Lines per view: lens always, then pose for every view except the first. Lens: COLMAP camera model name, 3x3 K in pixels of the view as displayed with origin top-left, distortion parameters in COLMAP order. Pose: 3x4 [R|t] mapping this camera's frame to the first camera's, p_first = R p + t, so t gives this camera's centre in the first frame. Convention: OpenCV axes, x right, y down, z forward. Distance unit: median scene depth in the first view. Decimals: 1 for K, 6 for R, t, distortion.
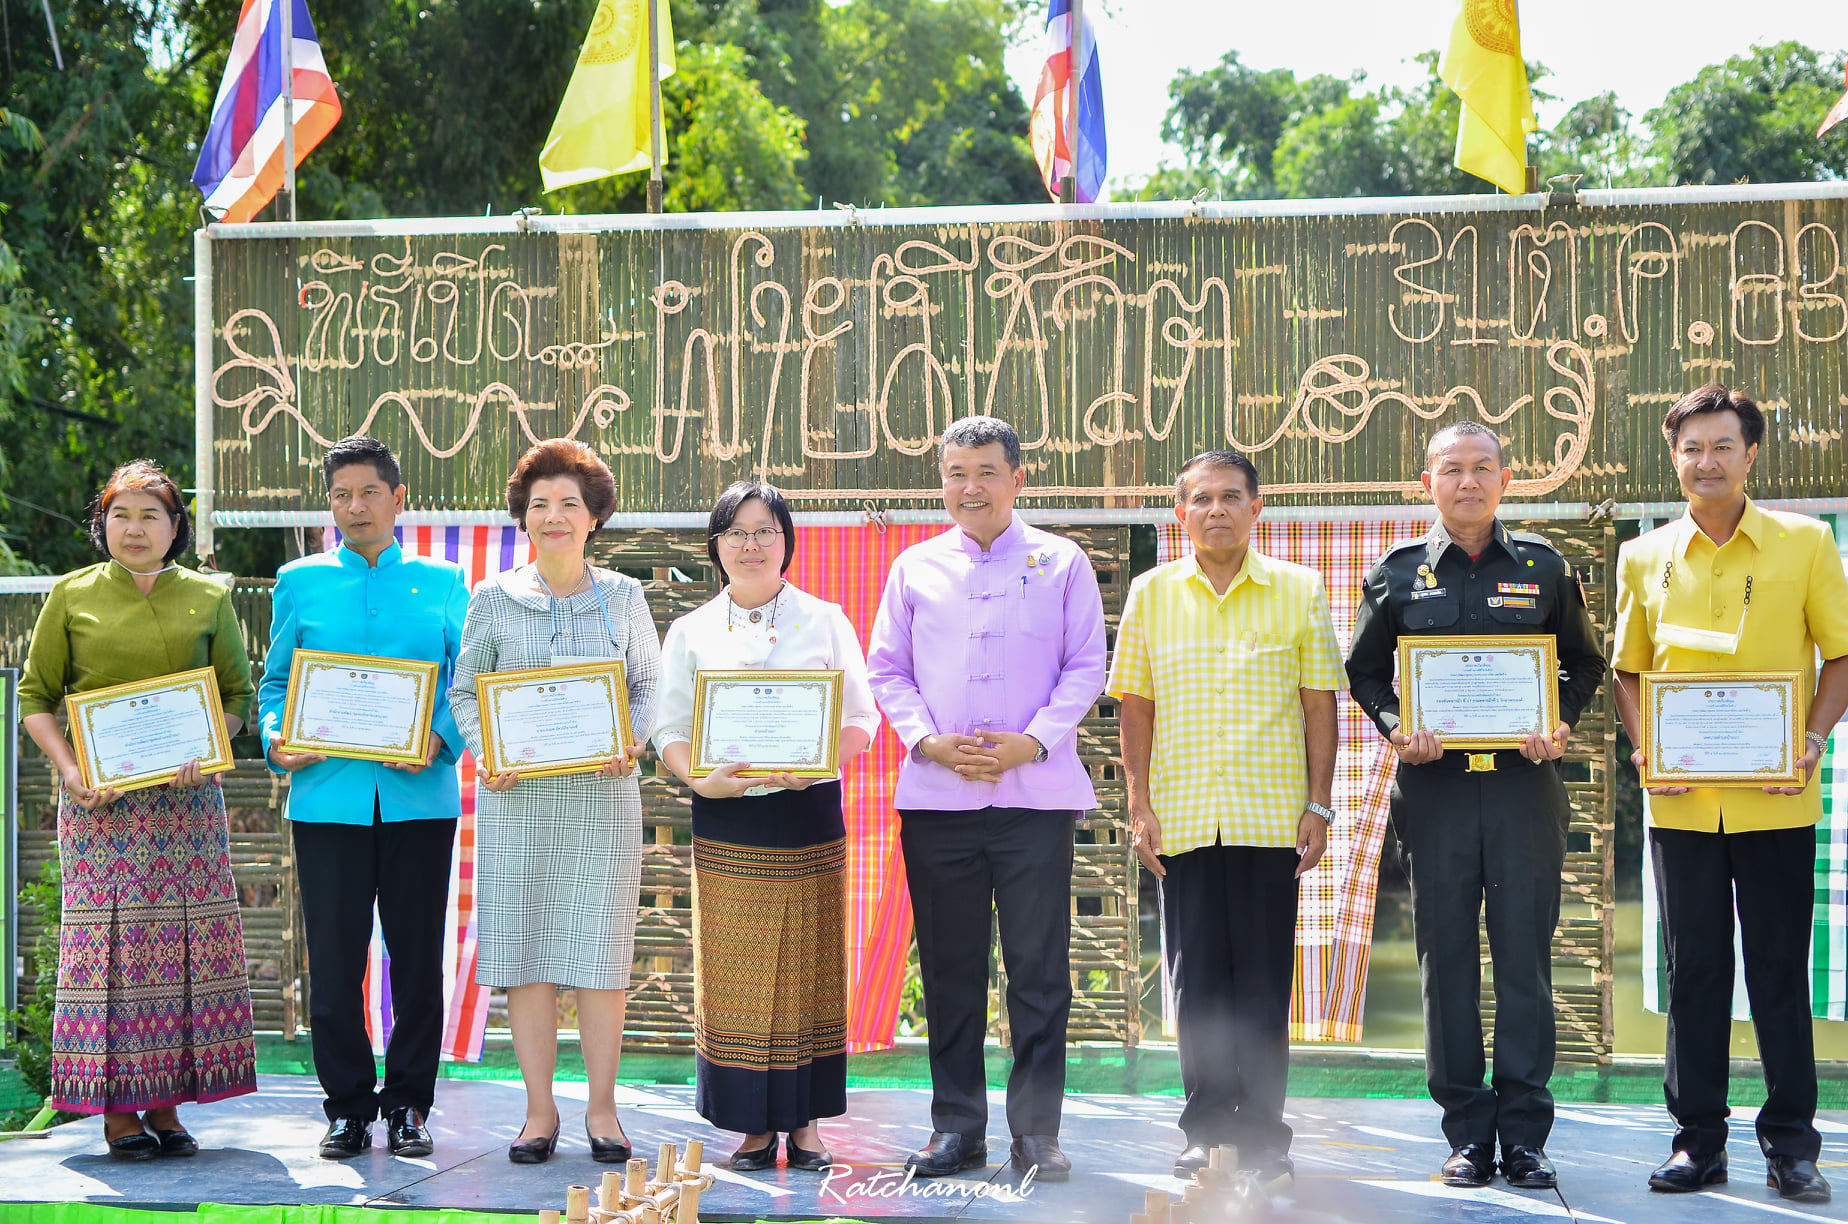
lens RADIAL K [[2647.4, 0, 924.0], [0, 2647.4, 612.0], [0, 0, 1]] dist [0.011100, 0.002259]
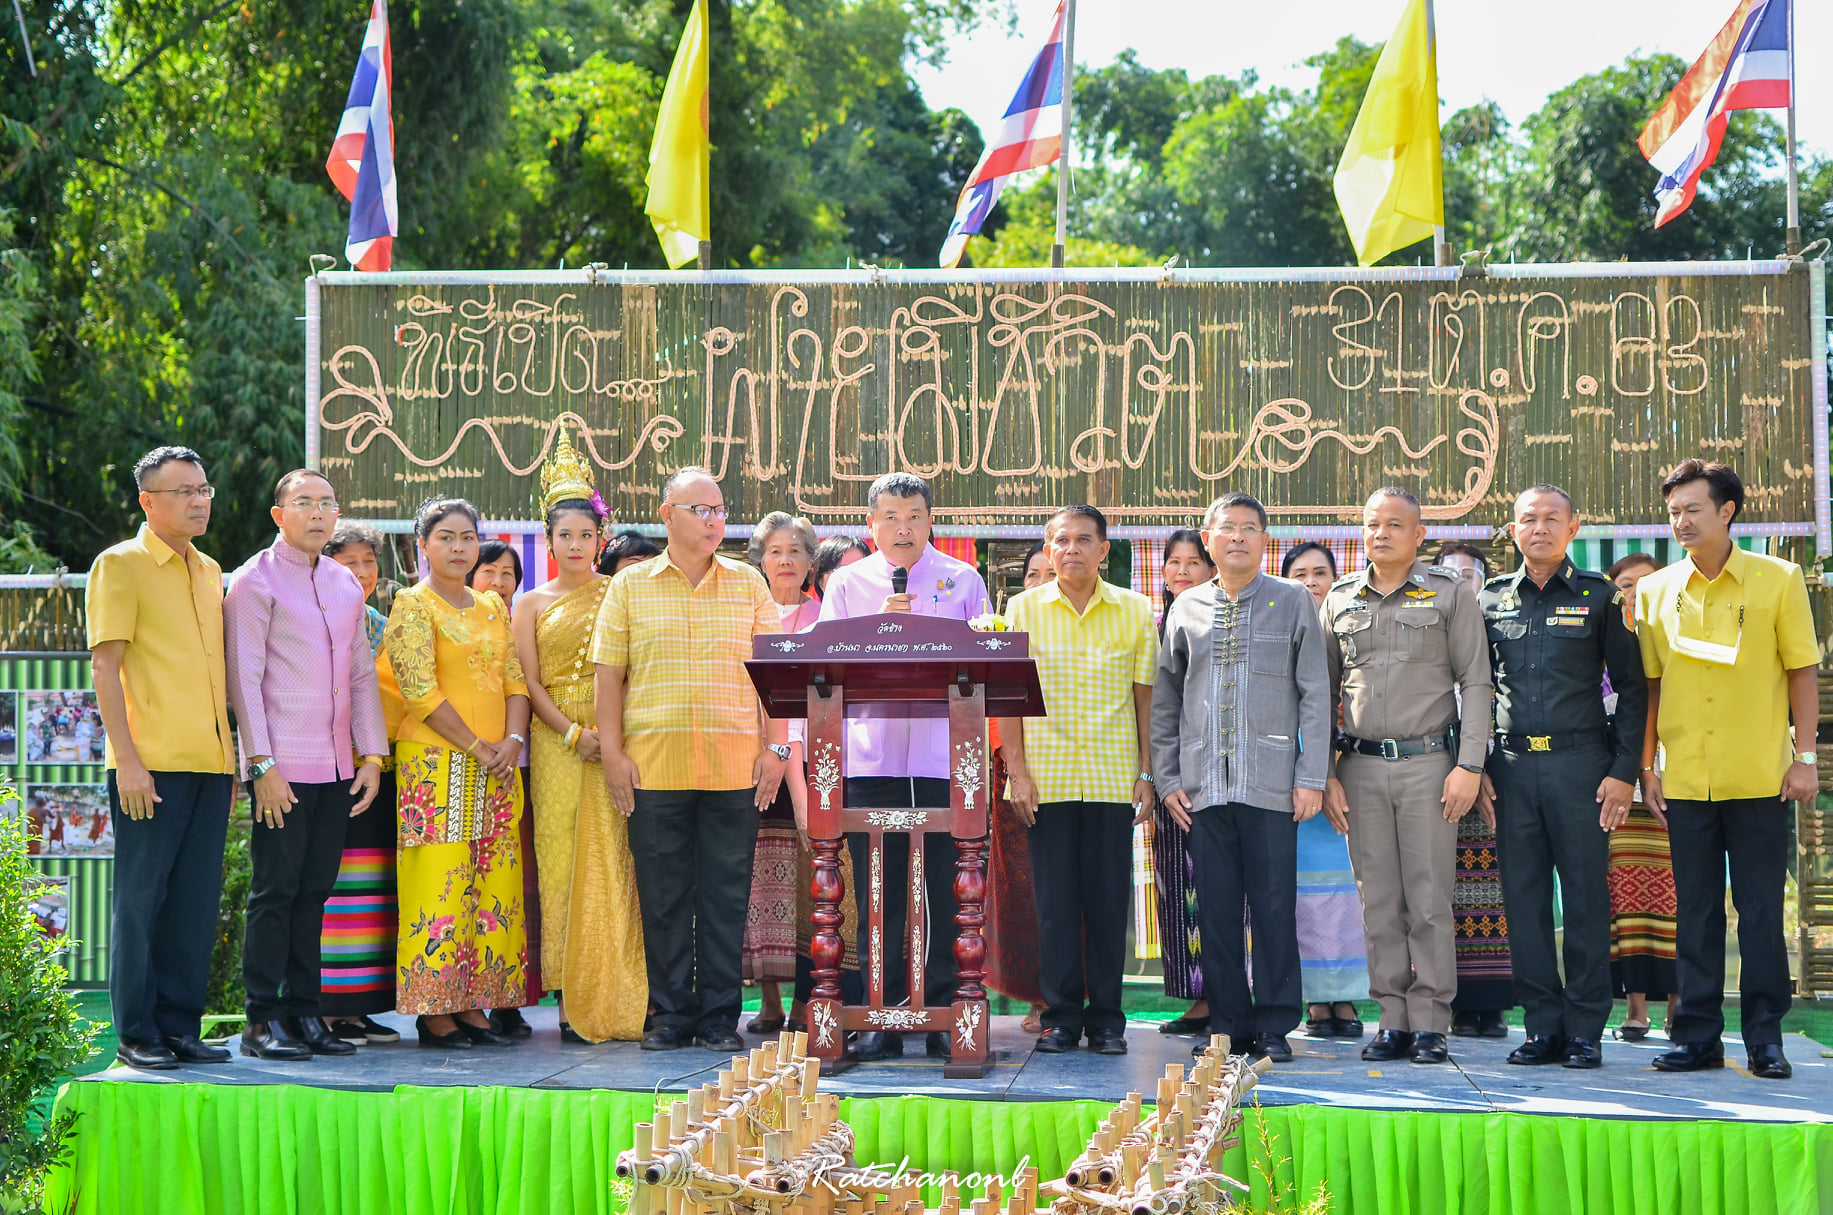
lens RADIAL K [[2625.9, 0, 916.5], [0, 2625.9, 607.5], [0, 0, 1]] dist [0.011100, 0.002259]
pose [[0.999135, 0.008857, 0.040636, -0.055005], [-0.009049, 0.999949, 0.004556, -0.006999], [-0.040594, -0.004920, 0.999164, -0.169388]]
